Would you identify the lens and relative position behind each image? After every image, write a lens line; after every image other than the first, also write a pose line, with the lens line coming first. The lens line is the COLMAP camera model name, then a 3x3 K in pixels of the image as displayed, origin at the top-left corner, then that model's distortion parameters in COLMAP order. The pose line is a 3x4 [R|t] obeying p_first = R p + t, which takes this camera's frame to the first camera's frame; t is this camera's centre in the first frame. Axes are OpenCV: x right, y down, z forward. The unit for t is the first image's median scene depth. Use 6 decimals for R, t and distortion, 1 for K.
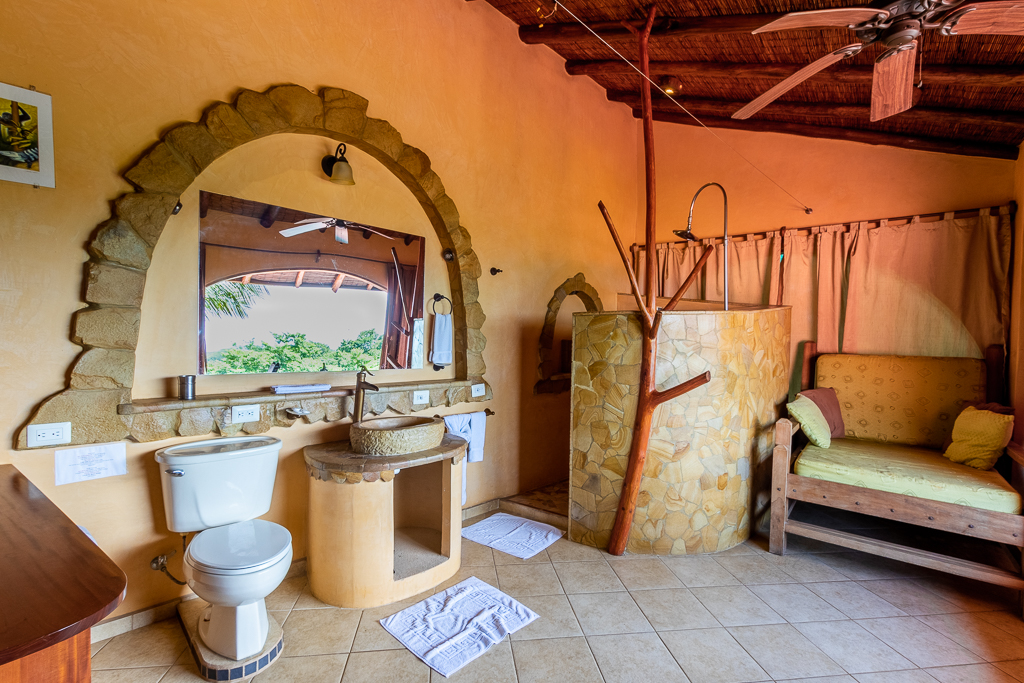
lens RADIAL K [[451.4, 0, 499.1], [0, 451.4, 348.8], [0, 0, 1]] dist [0.002400, 0.000026]
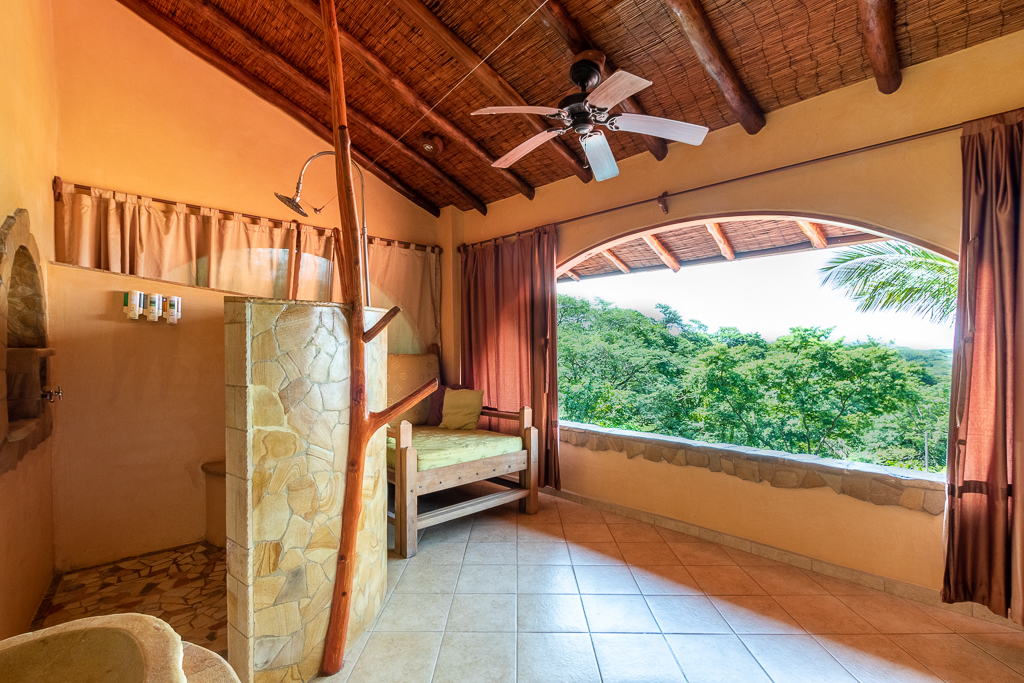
lens RADIAL K [[460.0, 0, 513.9], [0, 460.0, 347.9], [0, 0, 1]] dist [0.001883, -0.000130]
pose [[0.143146, -0.024887, 0.989389, -0.338355], [0.031639, 0.999288, 0.020559, -0.019132], [-0.989196, 0.028360, 0.143831, 0.595668]]
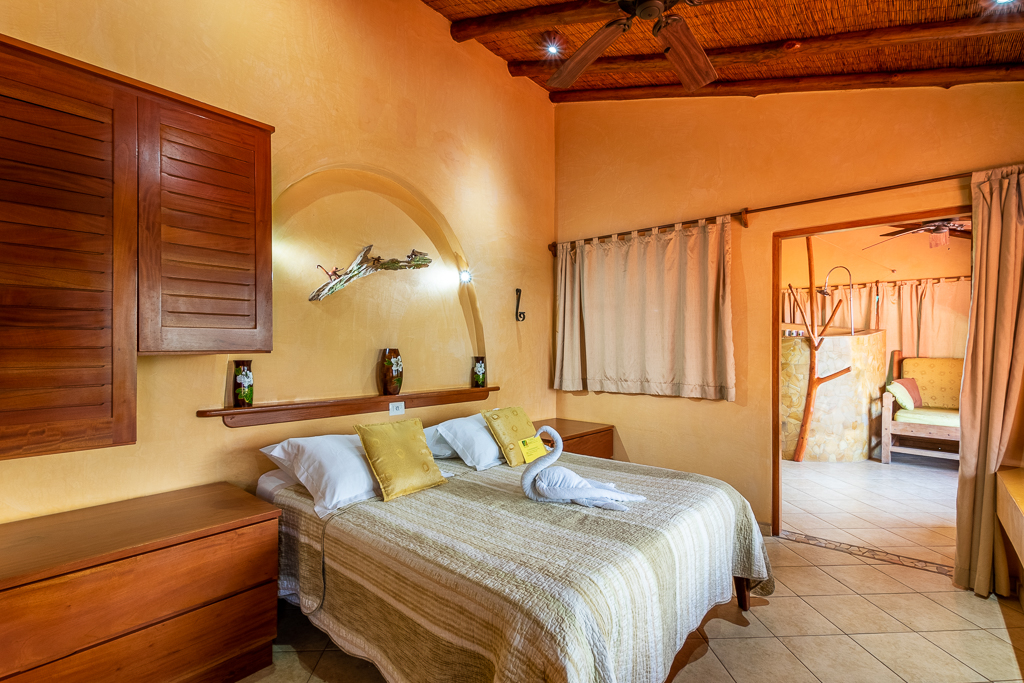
lens RADIAL K [[463.2, 0, 507.0], [0, 463.2, 349.8], [0, 0, 1]] dist [0.004483, -0.000207]
pose [[0.997147, -0.014298, -0.074121, -0.786605], [0.012375, 0.999577, -0.026336, 0.009229], [0.074466, 0.025343, 0.996901, -1.029586]]
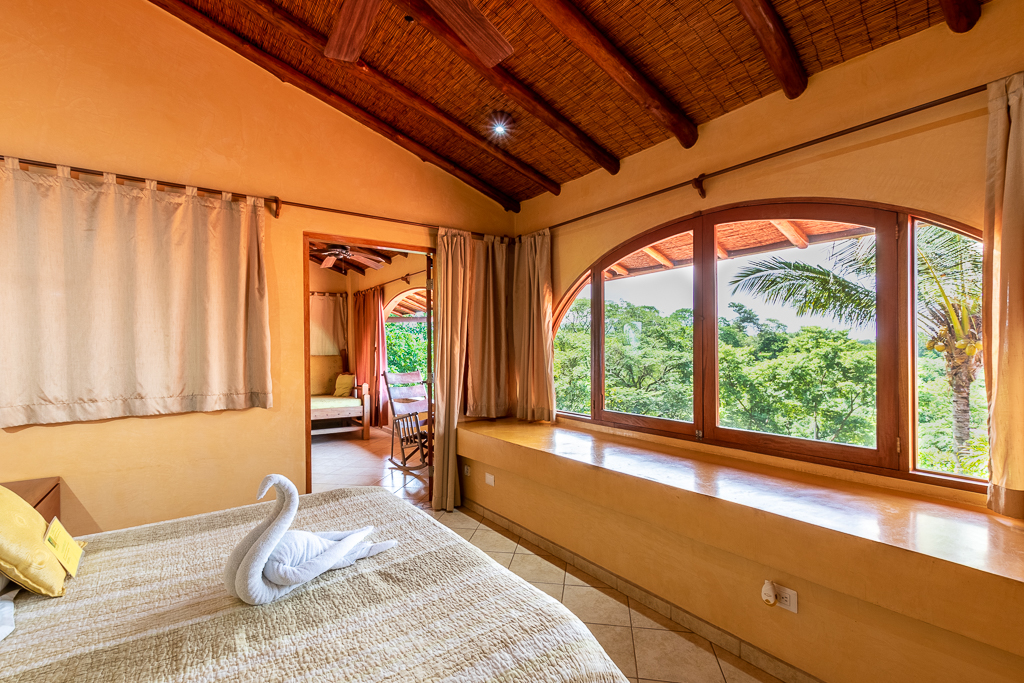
lens RADIAL K [[463.2, 0, 507.0], [0, 463.2, 349.8], [0, 0, 1]] dist [0.004483, -0.000207]
pose [[0.309436, -0.025891, 0.950568, -1.117434], [0.039870, 0.999103, 0.014234, -0.008242], [-0.950084, 0.033495, 0.310191, -0.682172]]
